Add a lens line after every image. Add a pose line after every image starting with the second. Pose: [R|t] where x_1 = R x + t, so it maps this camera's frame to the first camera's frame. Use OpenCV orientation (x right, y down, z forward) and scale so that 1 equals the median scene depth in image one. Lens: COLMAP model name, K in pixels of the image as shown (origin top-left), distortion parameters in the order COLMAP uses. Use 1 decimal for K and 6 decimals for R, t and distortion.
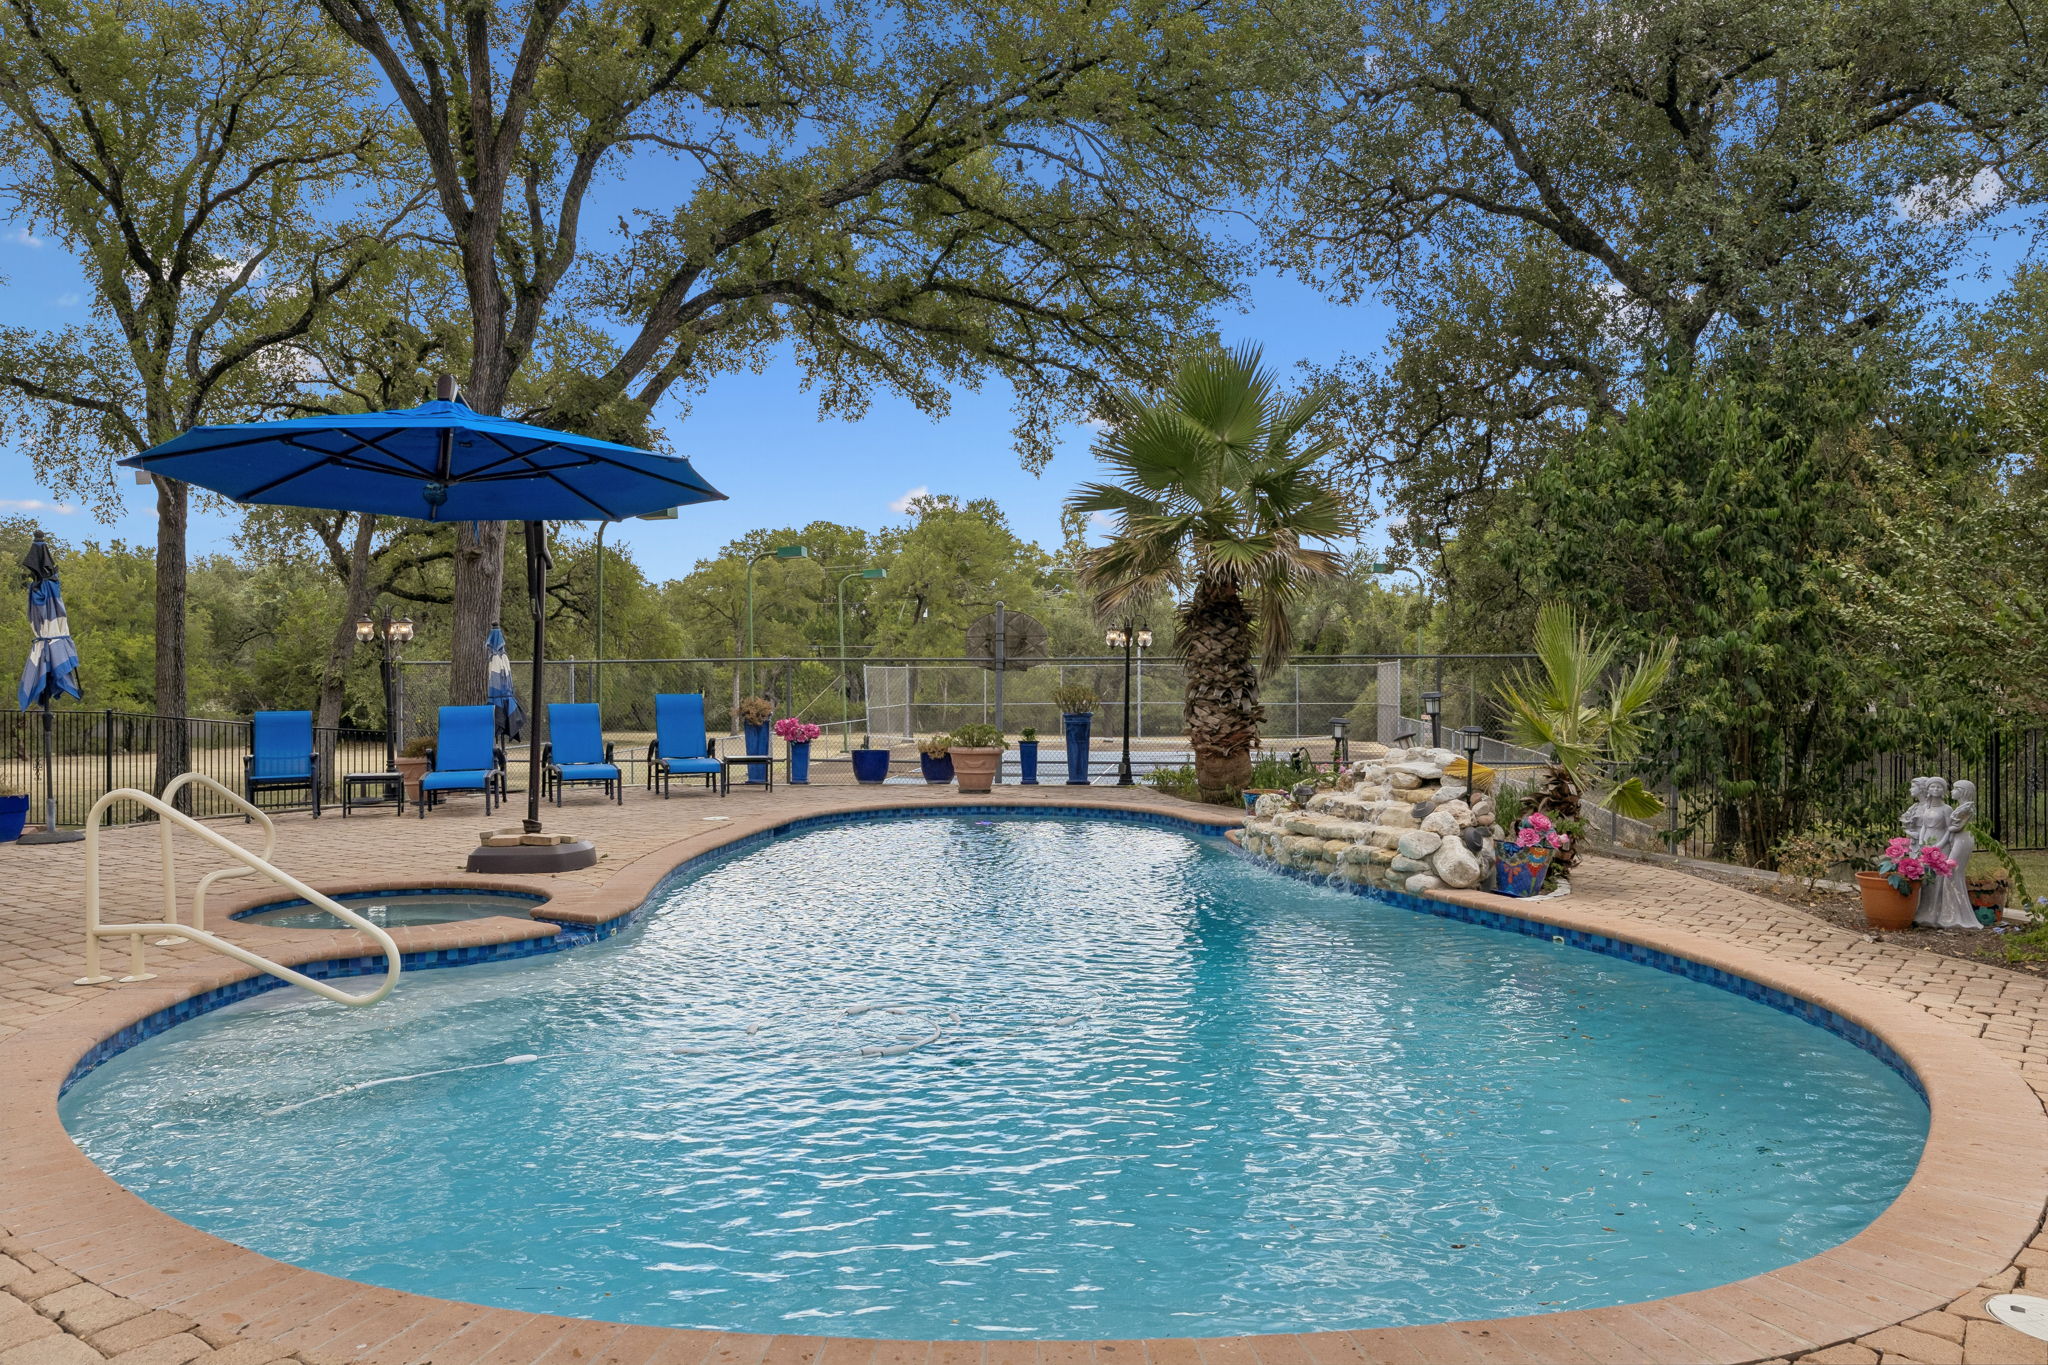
lens RADIAL K [[1438.2, 0, 1024.0], [0, 1438.2, 682.5], [0, 0, 1]] dist [-0.006133, -0.000758]
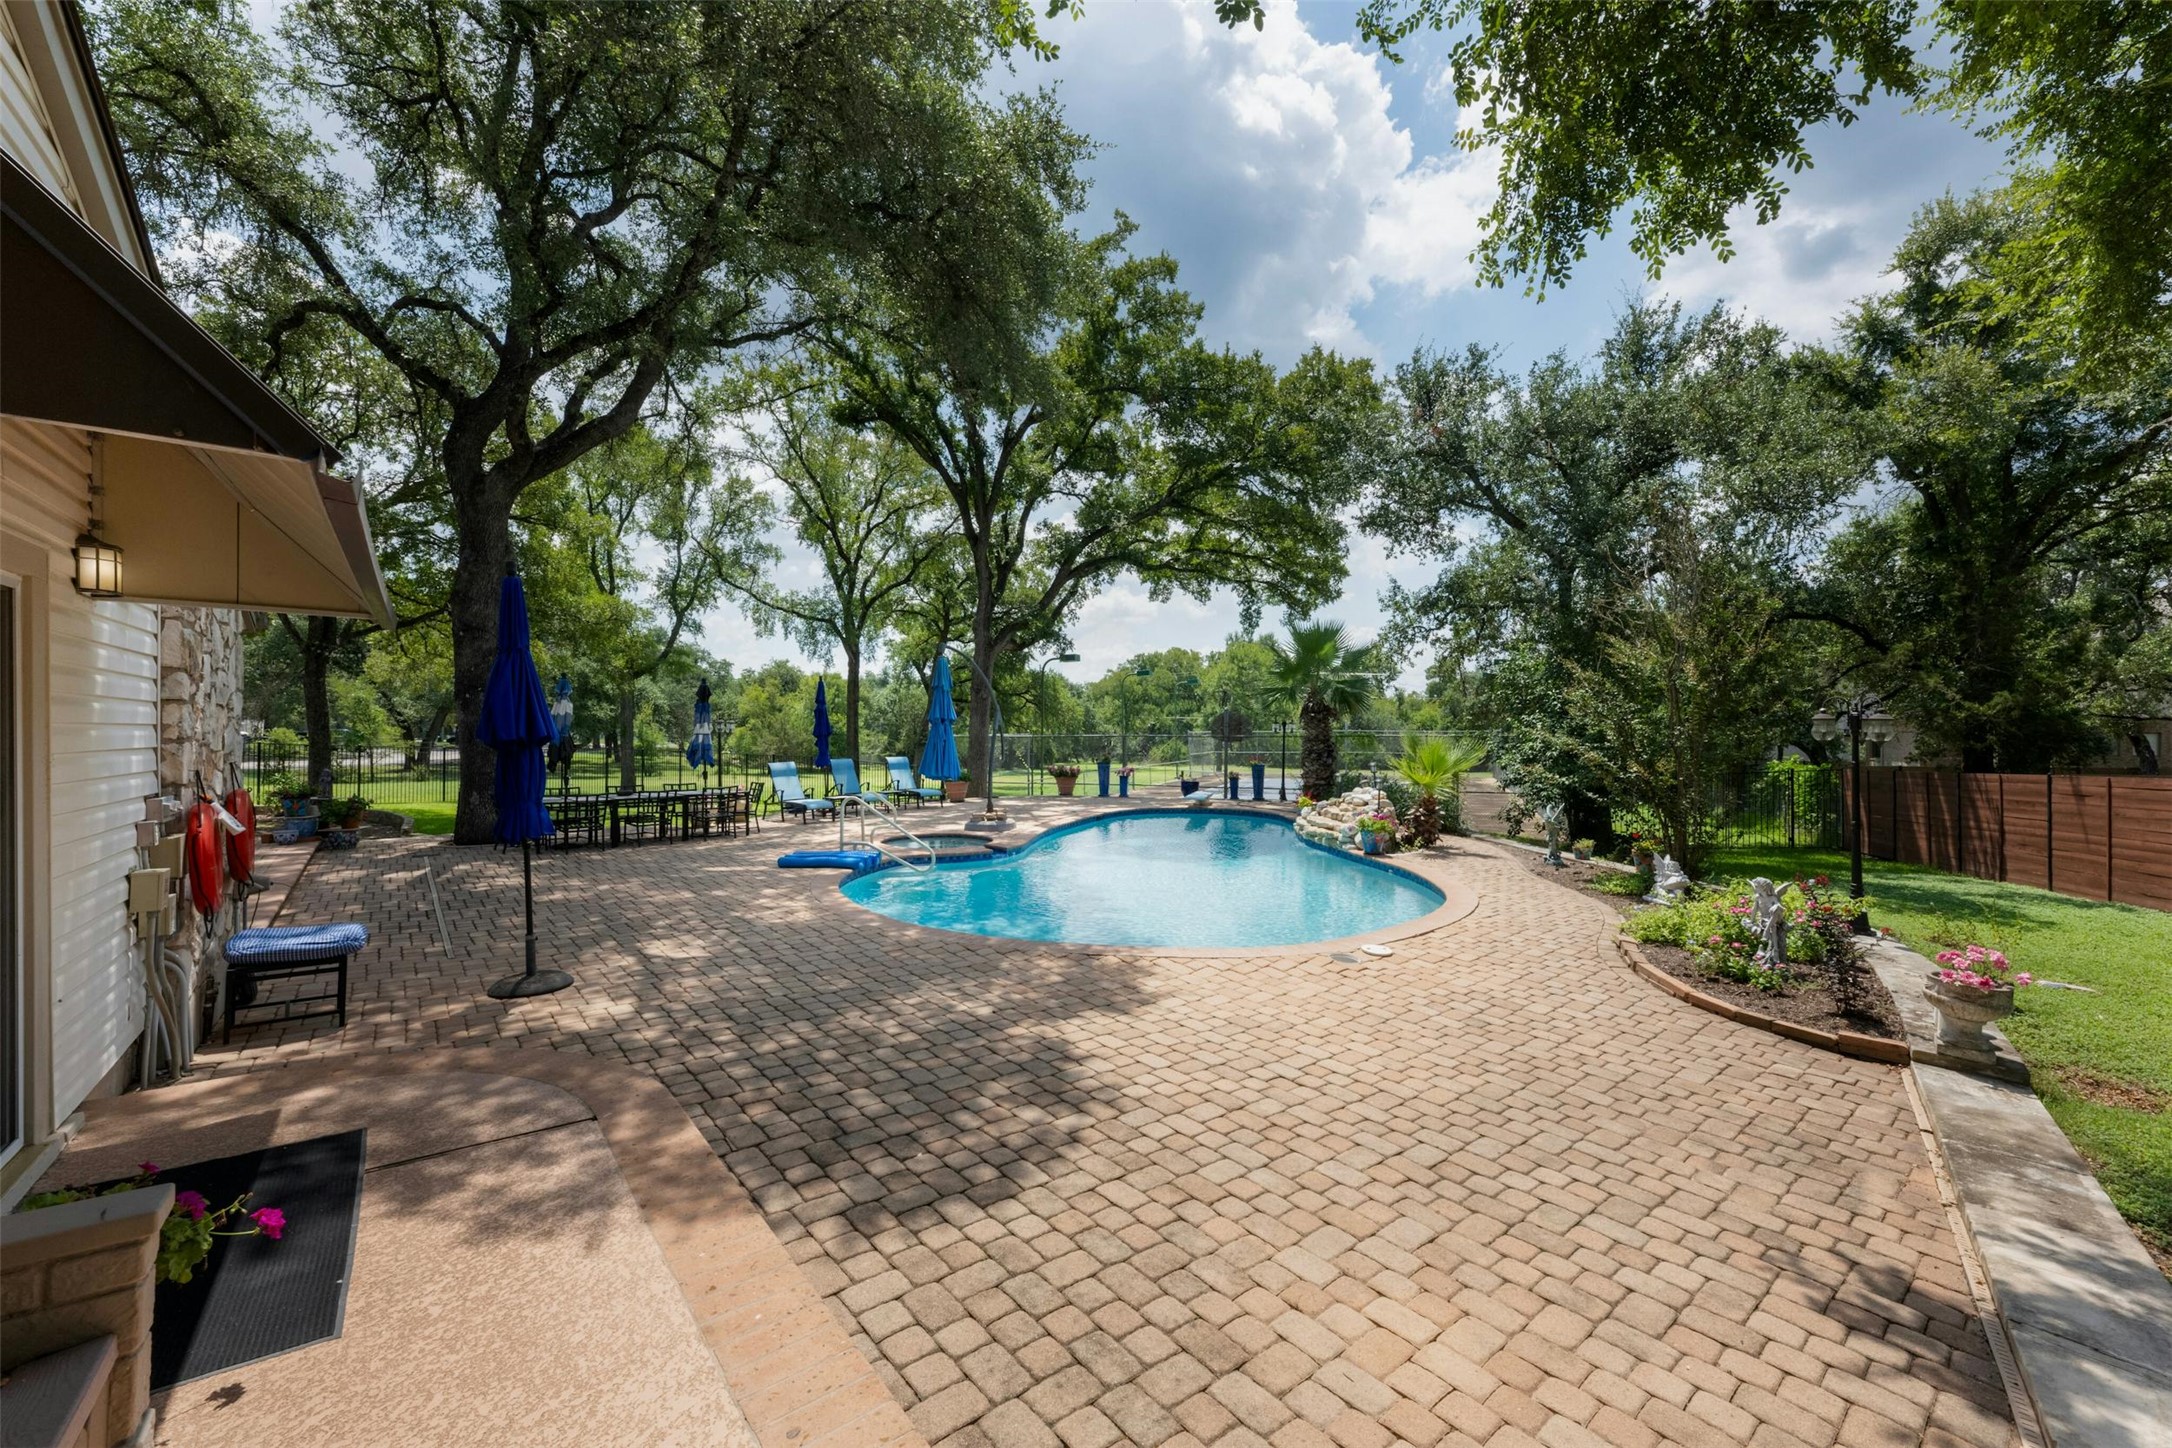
lens RADIAL K [[953.1, 0, 1086.0], [0, 953.1, 724.0], [0, 0, 1]] dist [-0.002684, -0.000558]
pose [[0.959863, 0.000182, -0.280469, 0.164248], [-0.000643, 0.999999, -0.001550, -0.030020], [0.280468, 0.001668, 0.959862, -0.318251]]
